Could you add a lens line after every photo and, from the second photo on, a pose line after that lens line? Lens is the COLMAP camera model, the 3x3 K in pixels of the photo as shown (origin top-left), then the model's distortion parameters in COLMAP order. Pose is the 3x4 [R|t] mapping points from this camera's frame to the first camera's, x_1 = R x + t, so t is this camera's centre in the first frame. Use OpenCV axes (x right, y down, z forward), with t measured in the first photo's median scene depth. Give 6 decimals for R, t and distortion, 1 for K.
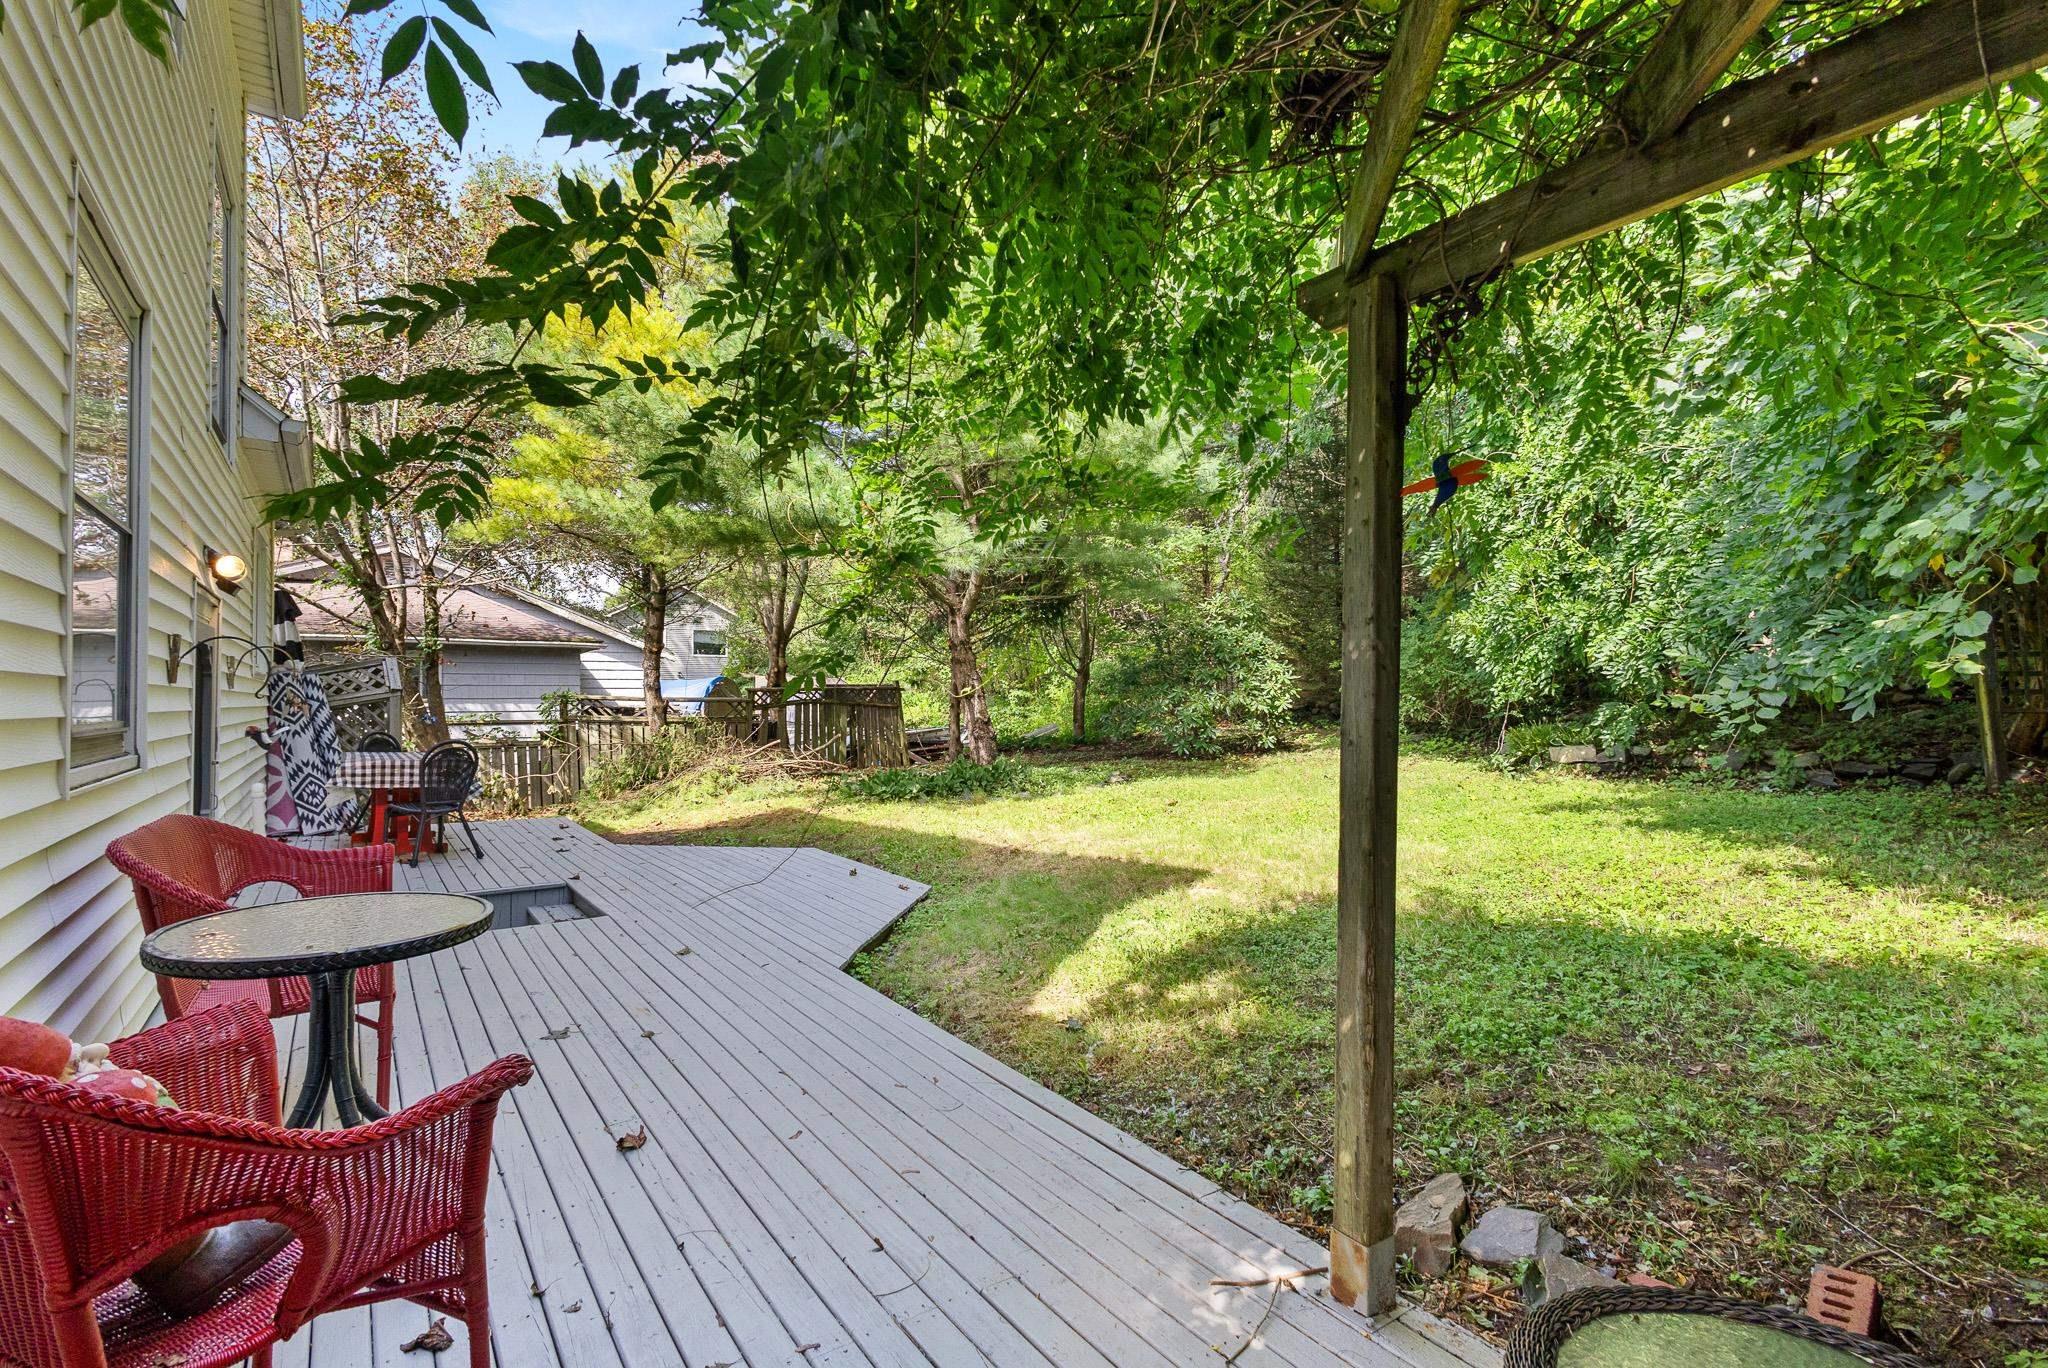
lens RADIAL K [[927.9, 0, 1026.2], [0, 927.9, 688.2], [0, 0, 1]] dist [0.001086, -0.000015]
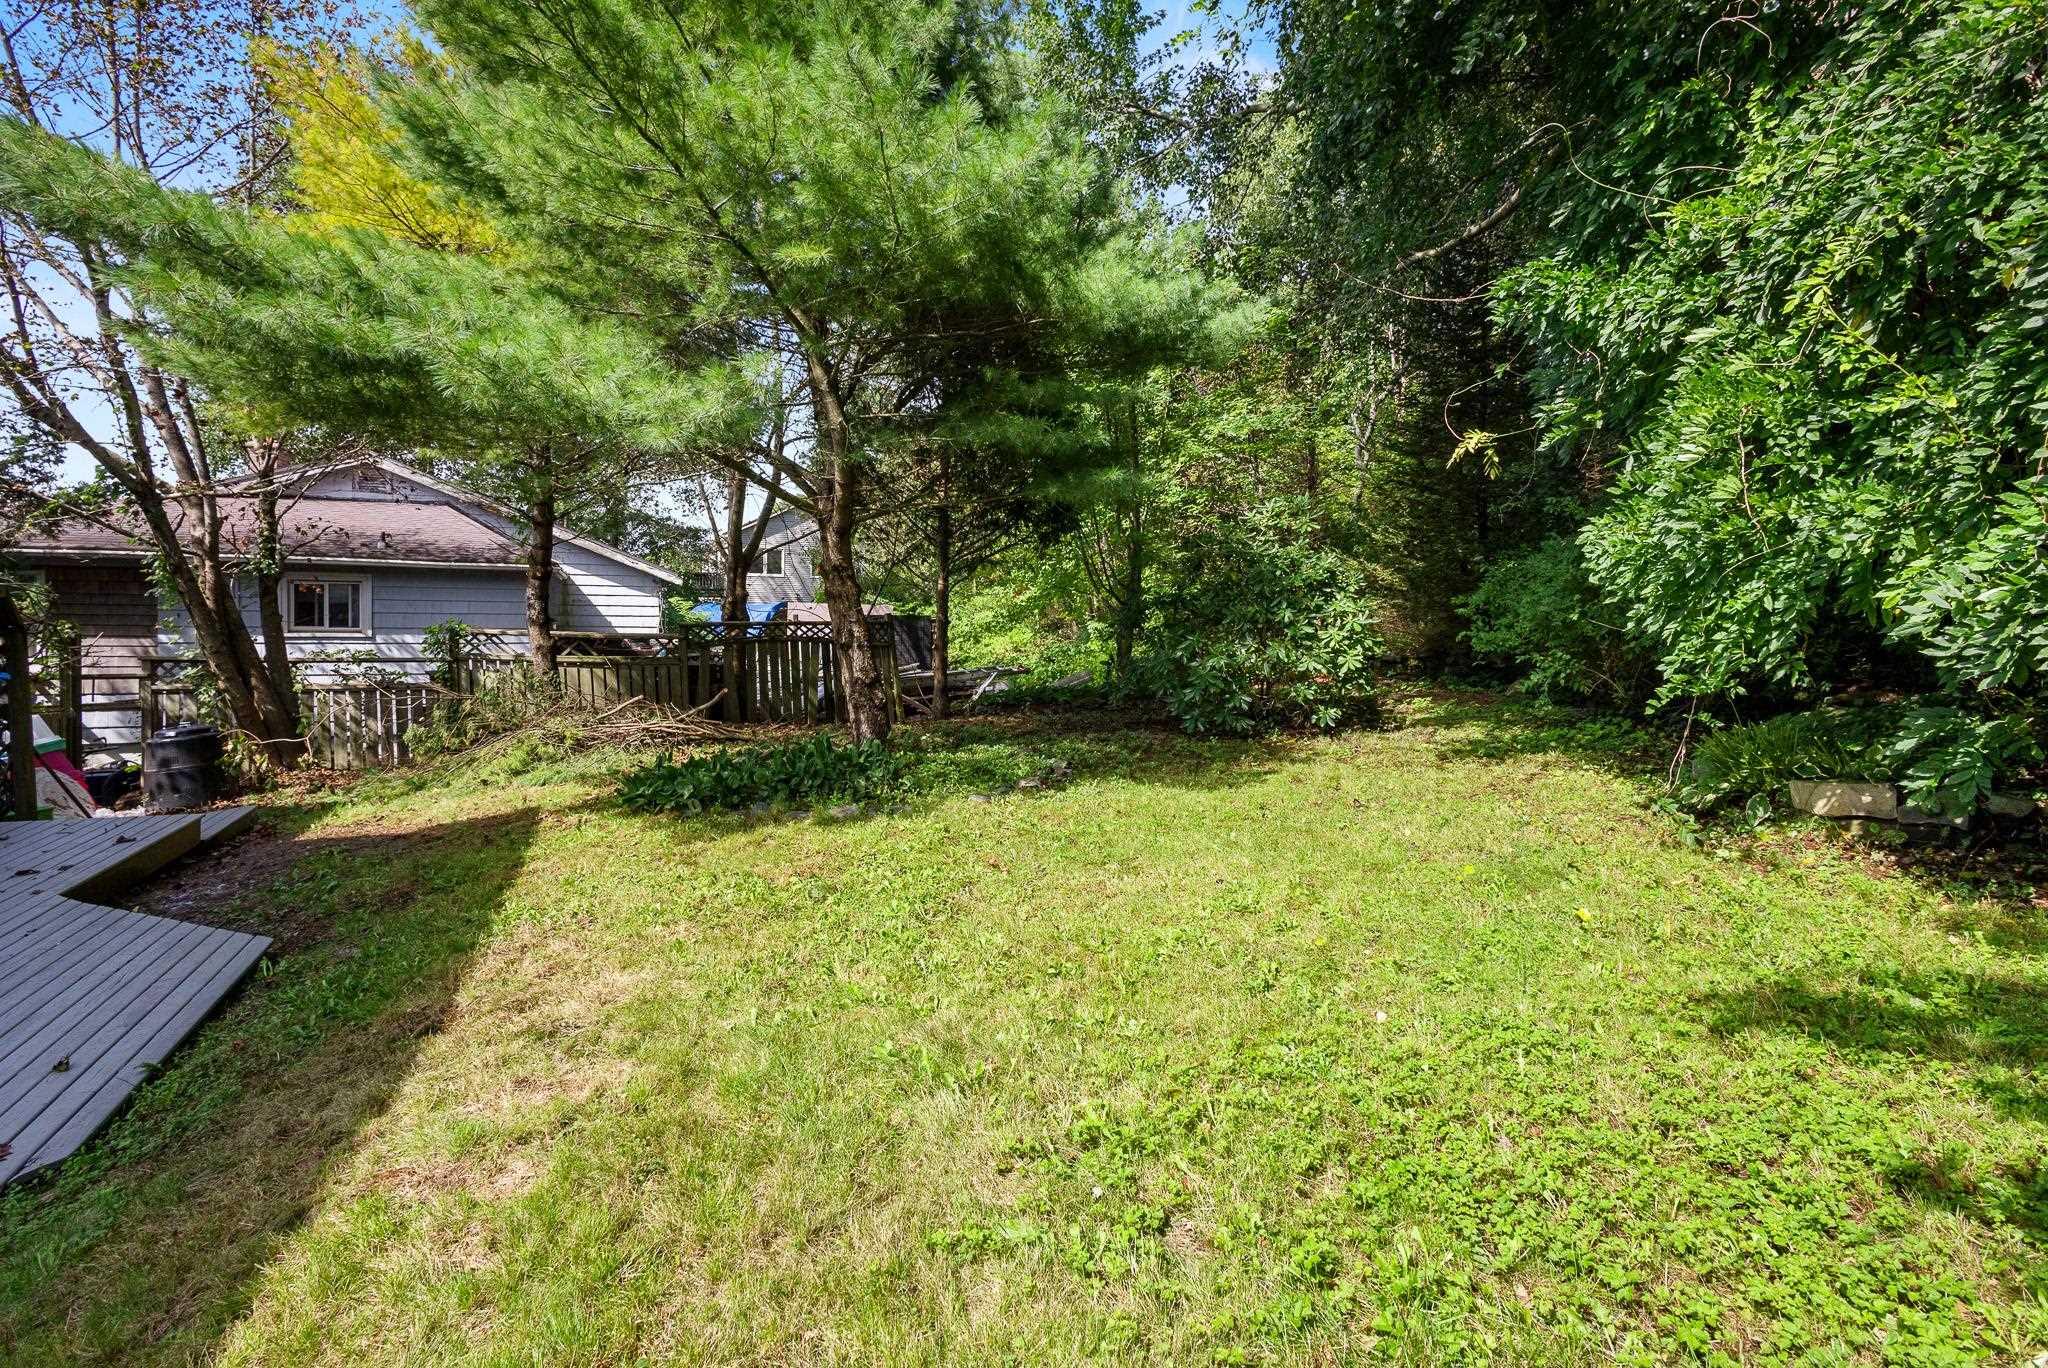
lens RADIAL K [[946.6, 0, 1019.4], [0, 946.6, 636.2], [0, 0, 1]] dist [0.008192, -0.000402]
pose [[0.980791, 0.018617, -0.194173, 0.261837], [-0.013308, 0.999502, 0.028608, -0.025889], [0.194608, -0.025474, 0.980550, 0.429370]]
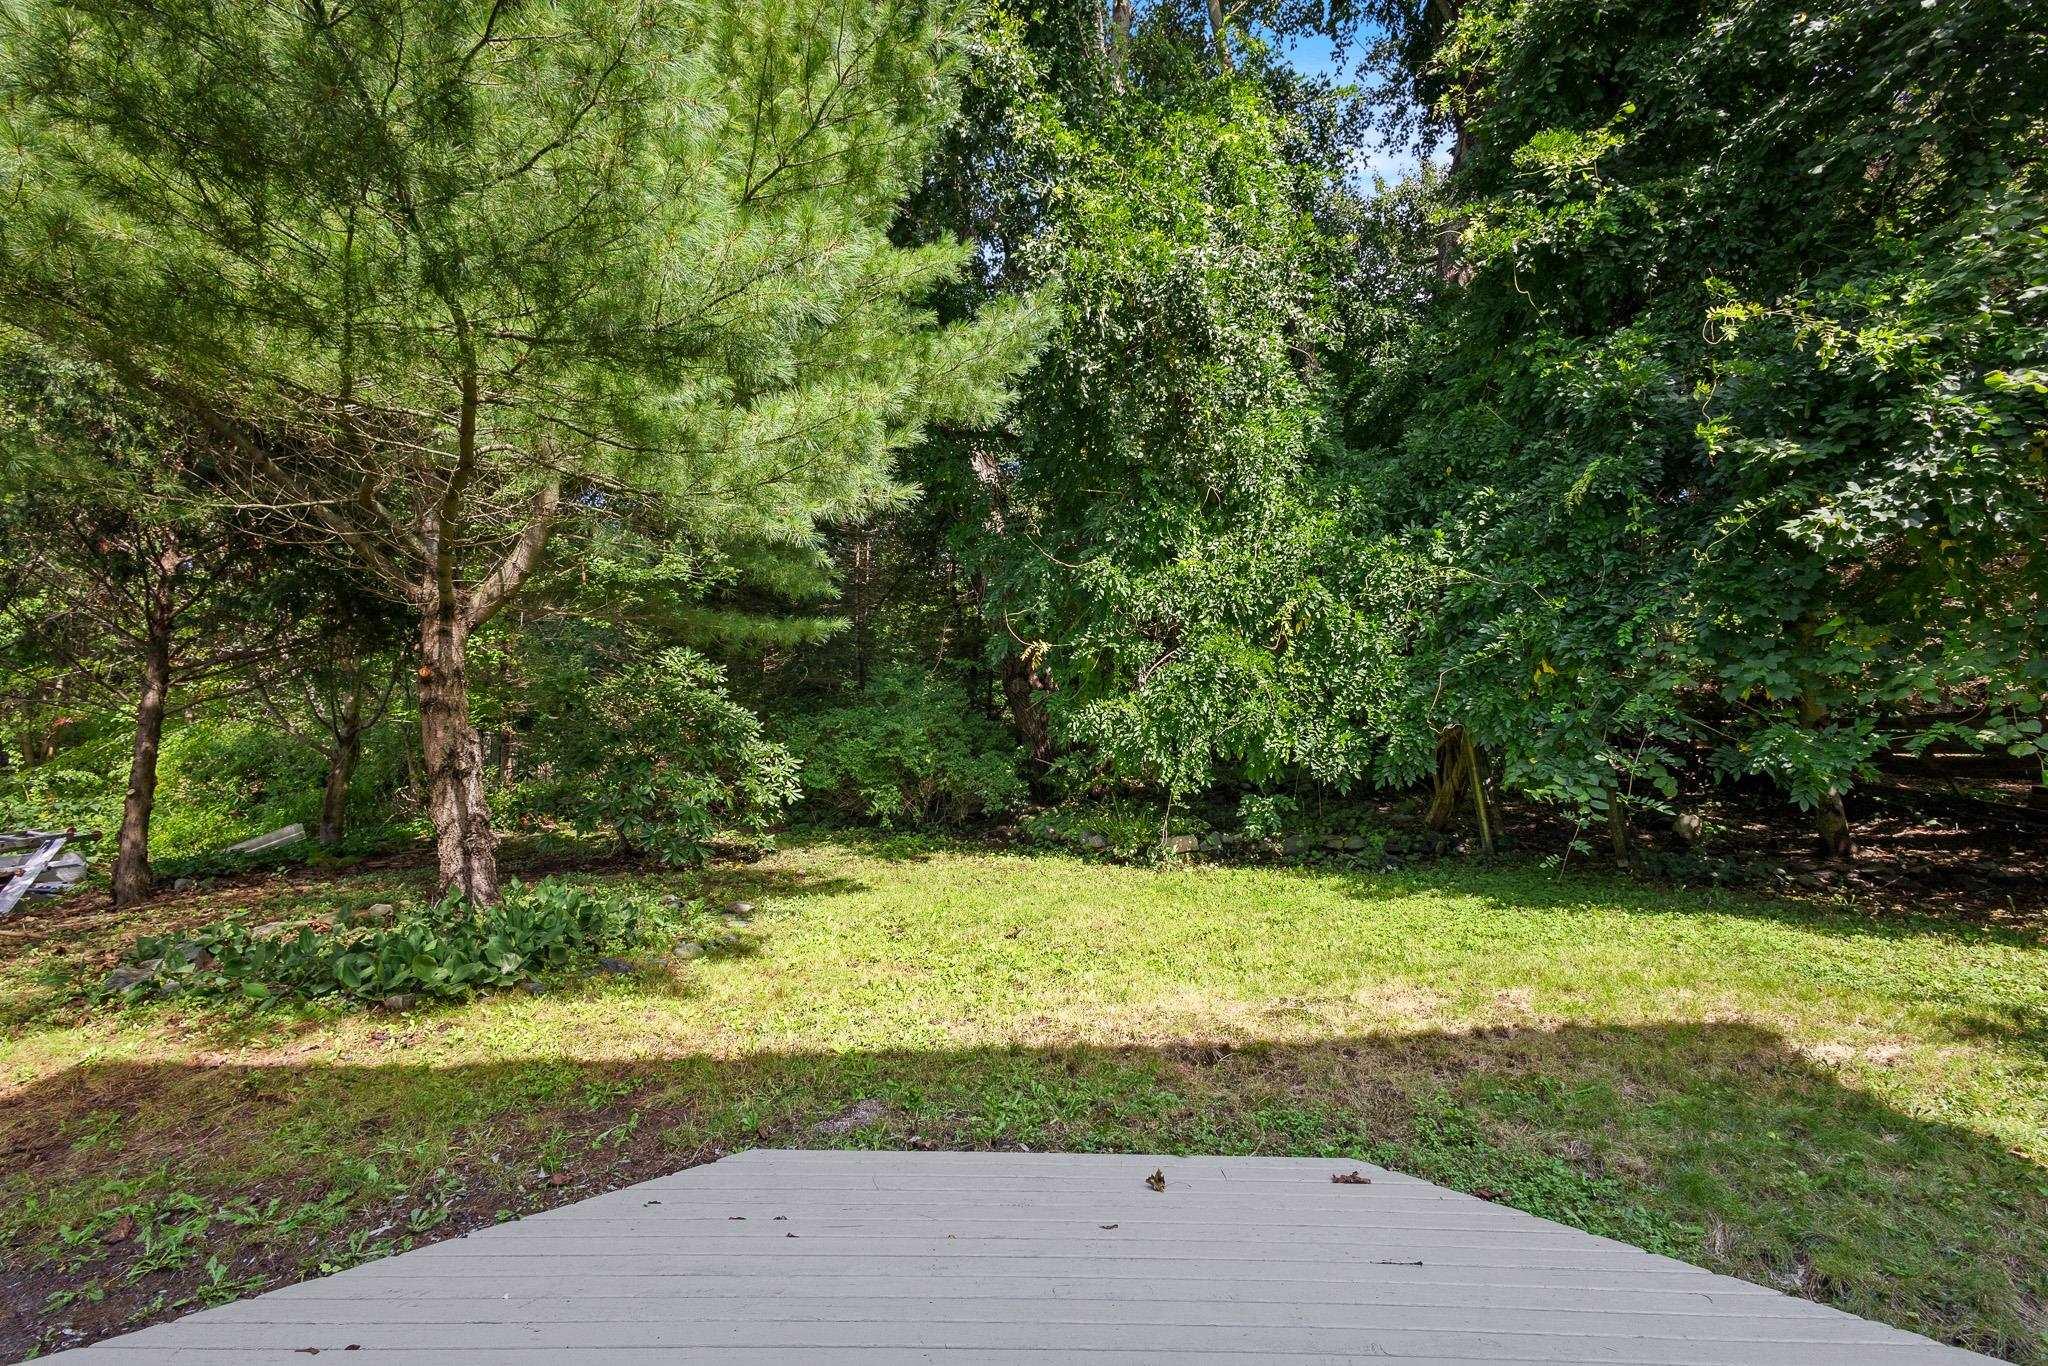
lens RADIAL K [[946.6, 0, 1019.4], [0, 946.6, 635.2], [0, 0, 1]] dist [0.008192, -0.000402]
pose [[0.583068, 0.148805, 0.798679, -0.417555], [-0.022936, 0.985706, -0.166906, 0.019515], [-0.812099, 0.078999, 0.578147, 0.541940]]
